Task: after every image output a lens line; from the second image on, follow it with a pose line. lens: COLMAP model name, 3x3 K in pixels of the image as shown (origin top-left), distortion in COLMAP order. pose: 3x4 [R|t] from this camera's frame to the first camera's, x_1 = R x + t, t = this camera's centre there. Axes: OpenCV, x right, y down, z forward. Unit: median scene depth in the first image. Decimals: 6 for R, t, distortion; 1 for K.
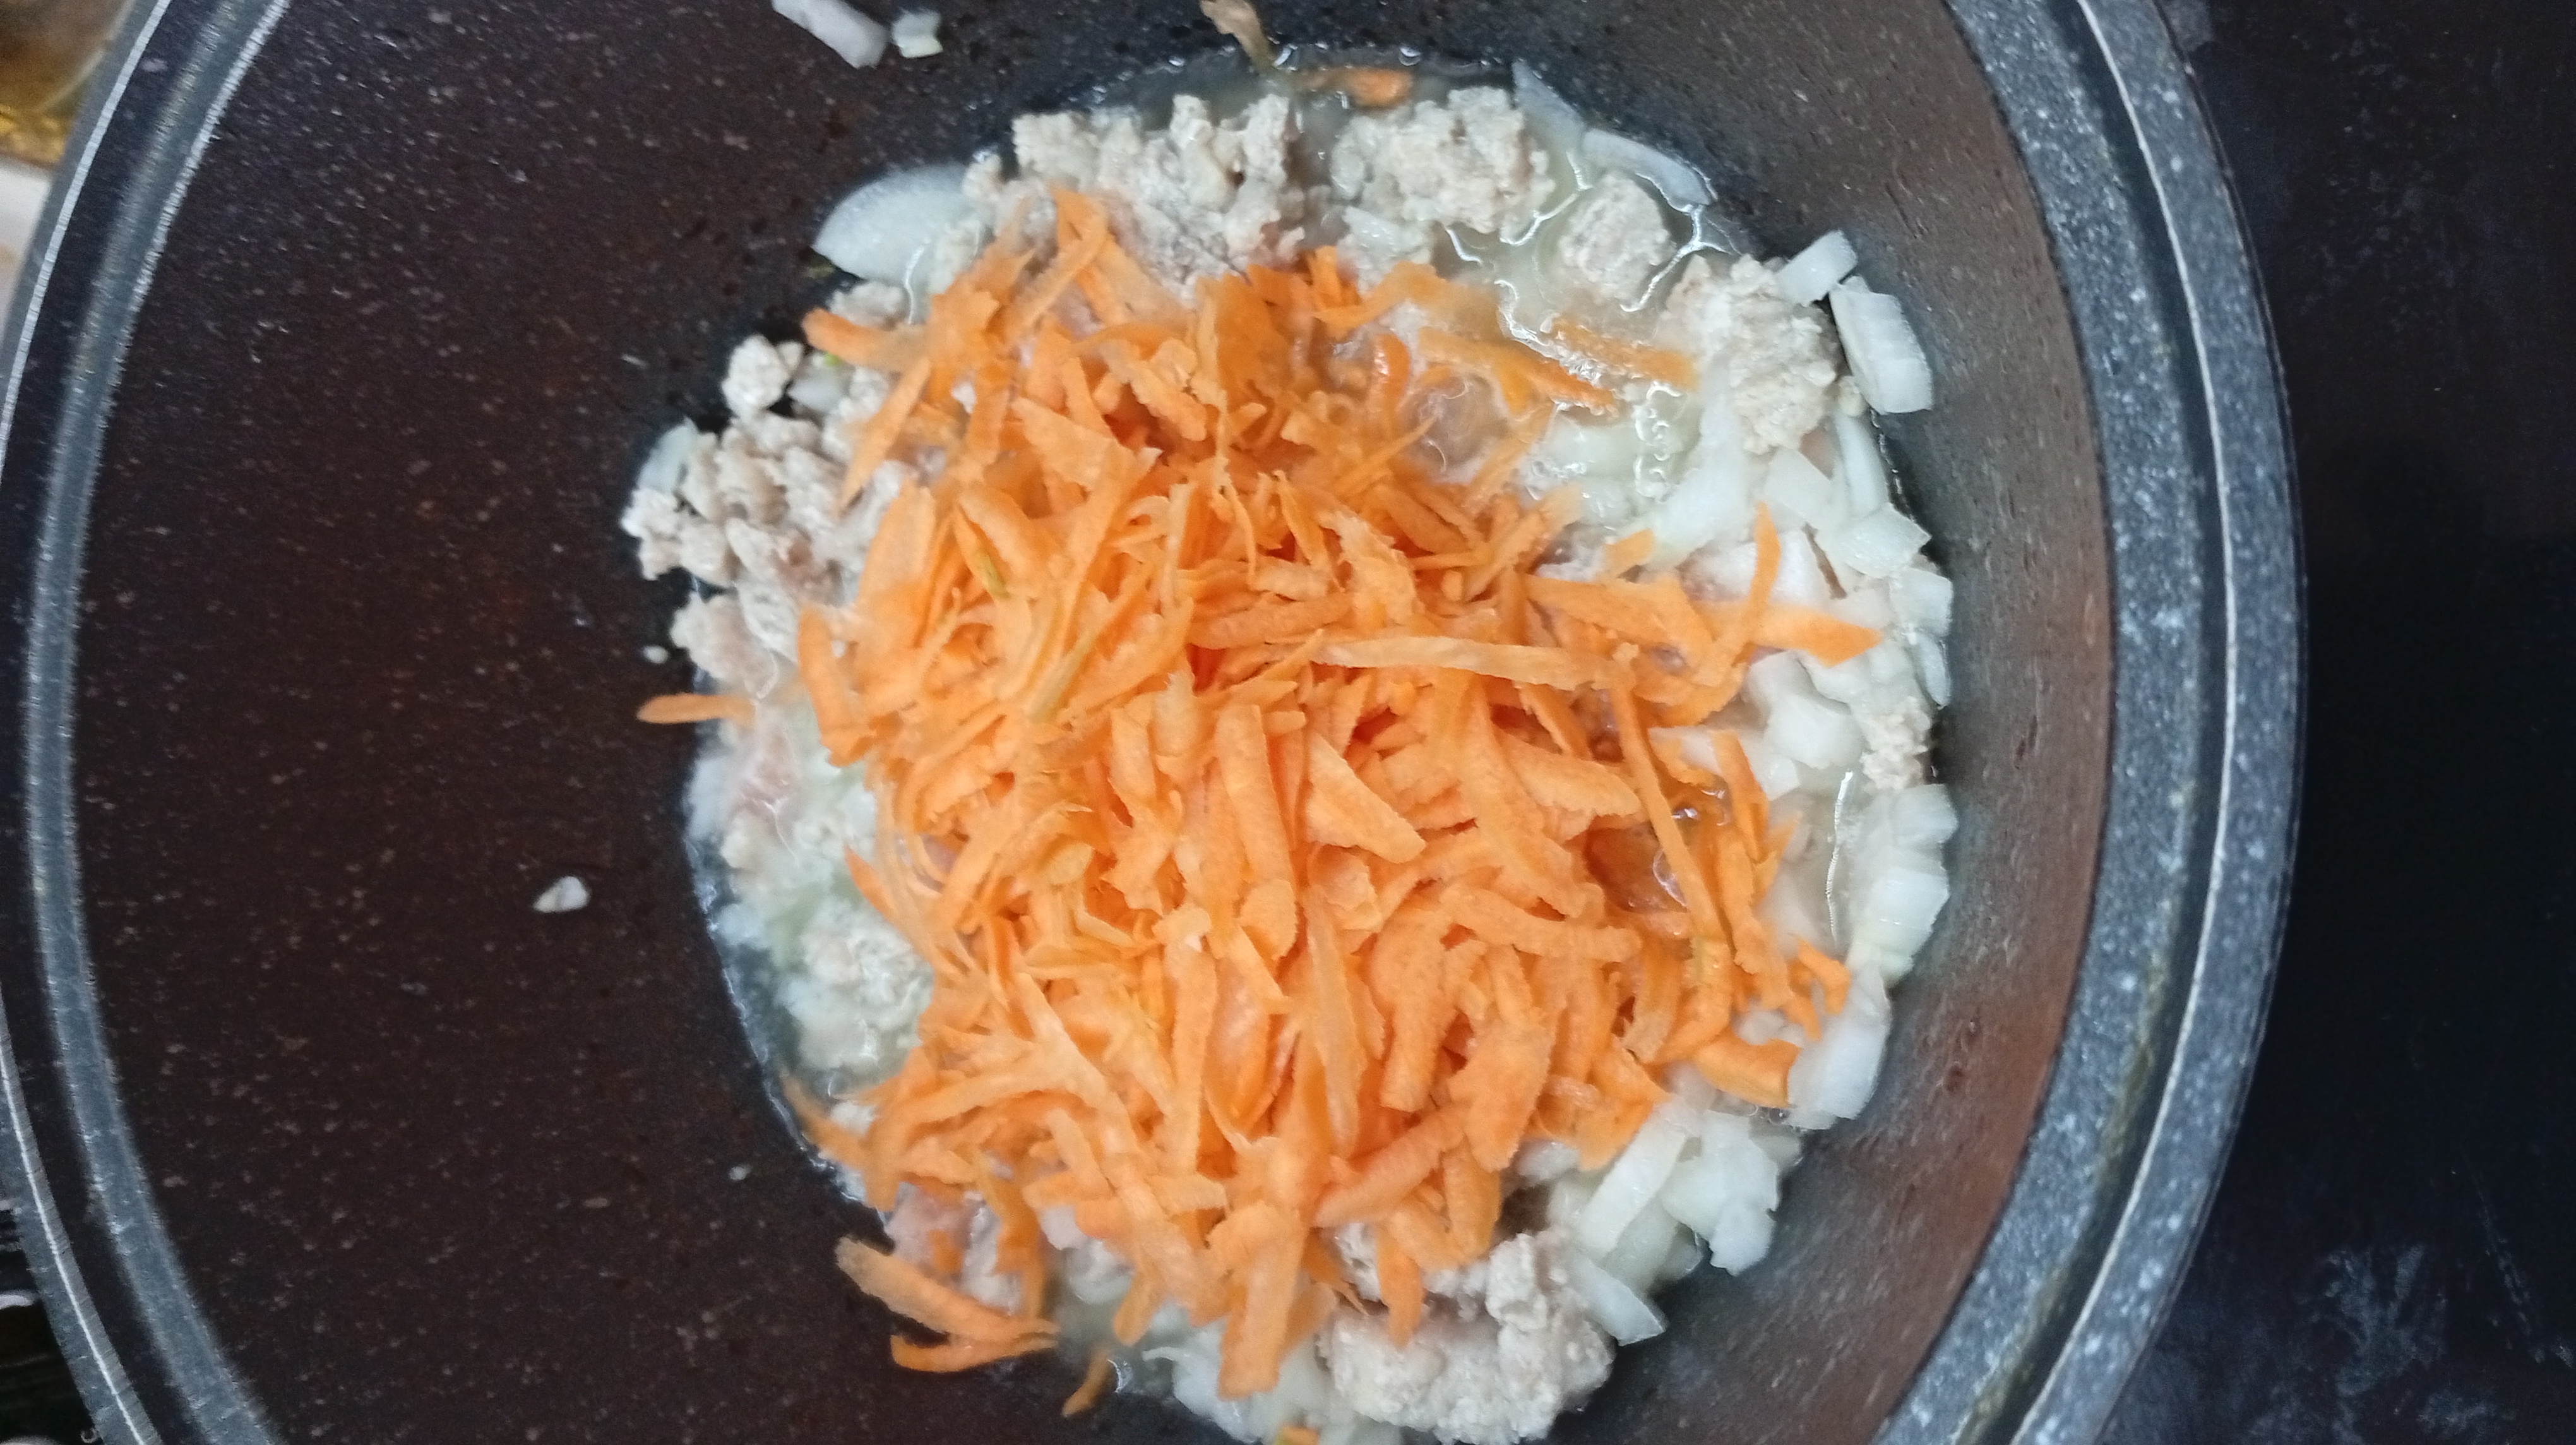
lens RADIAL K [[2009.0, 0, 1290.0], [0, 2009.0, 721.0], [0, 0, 1]] dist [-0.041457, -0.026109]
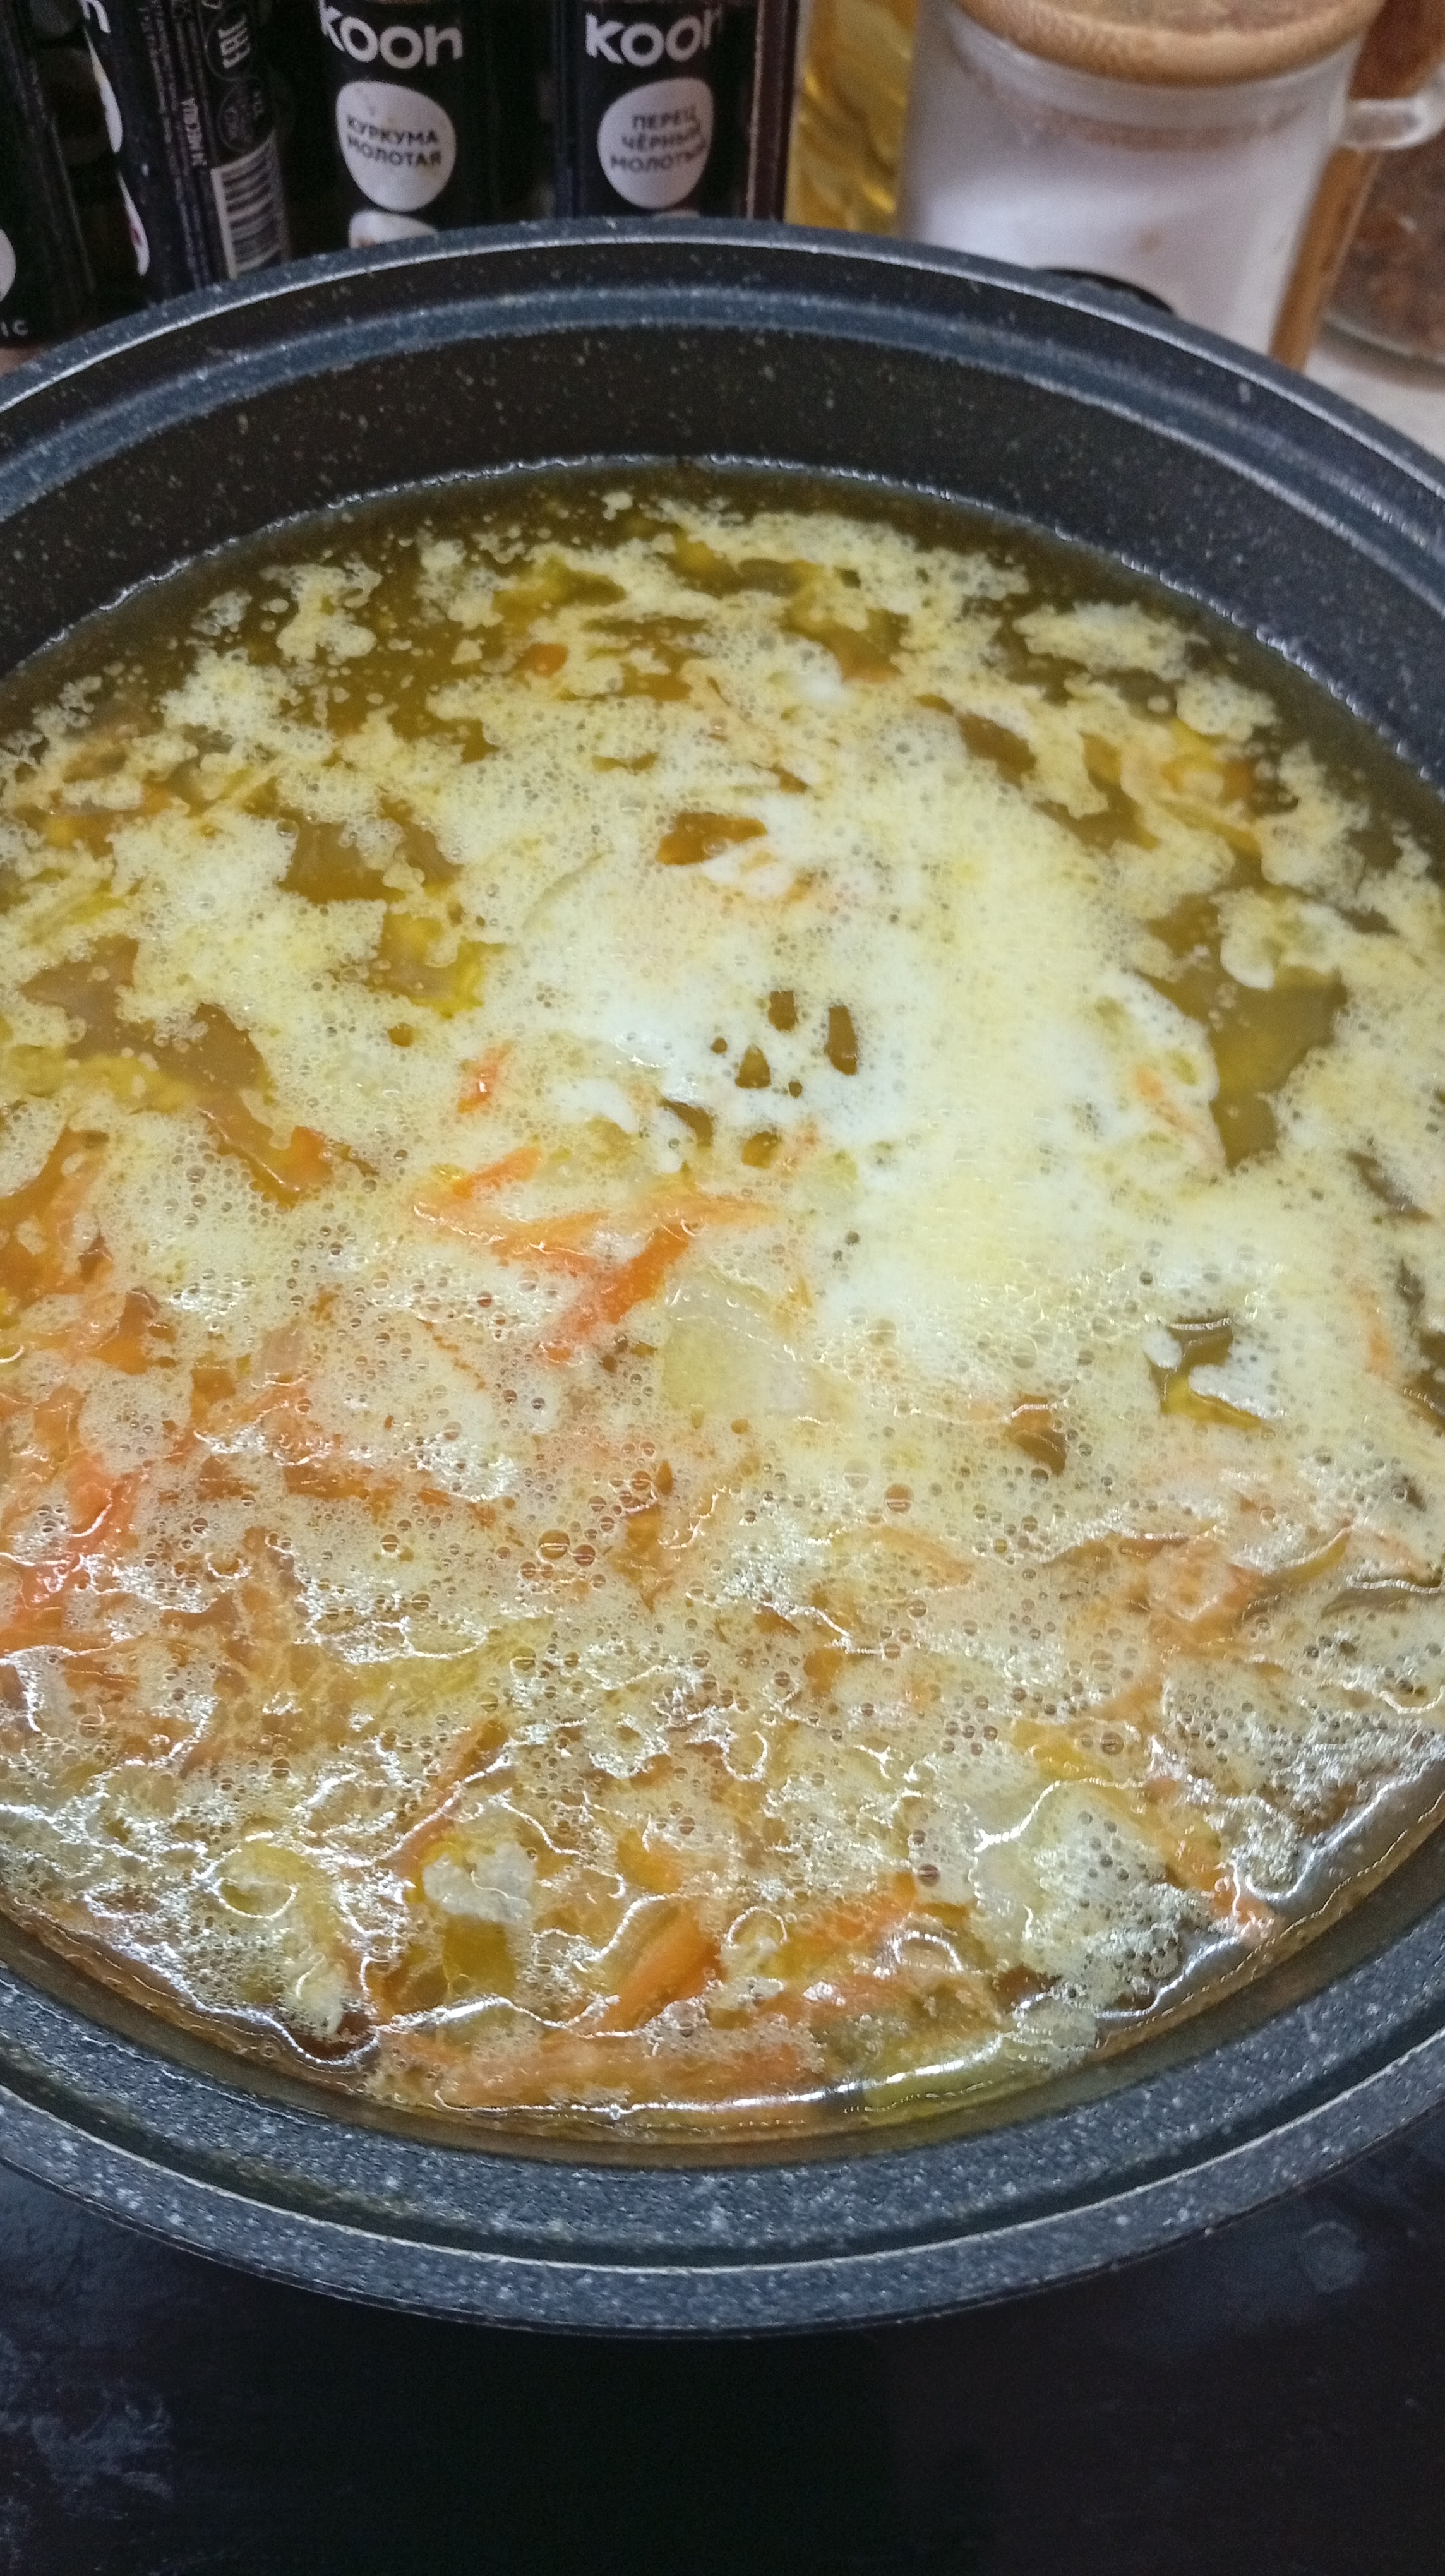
lens RADIAL K [[2009.0, 0, 720.5], [0, 2009.0, 1285.5], [0, 0, 1]] dist [-0.041457, -0.026109]
pose [[0.008225, 0.997912, -0.064056, -0.007398], [-0.999935, 0.008713, 0.007337, -0.064459], [0.007880, 0.063991, 0.997919, -0.141673]]
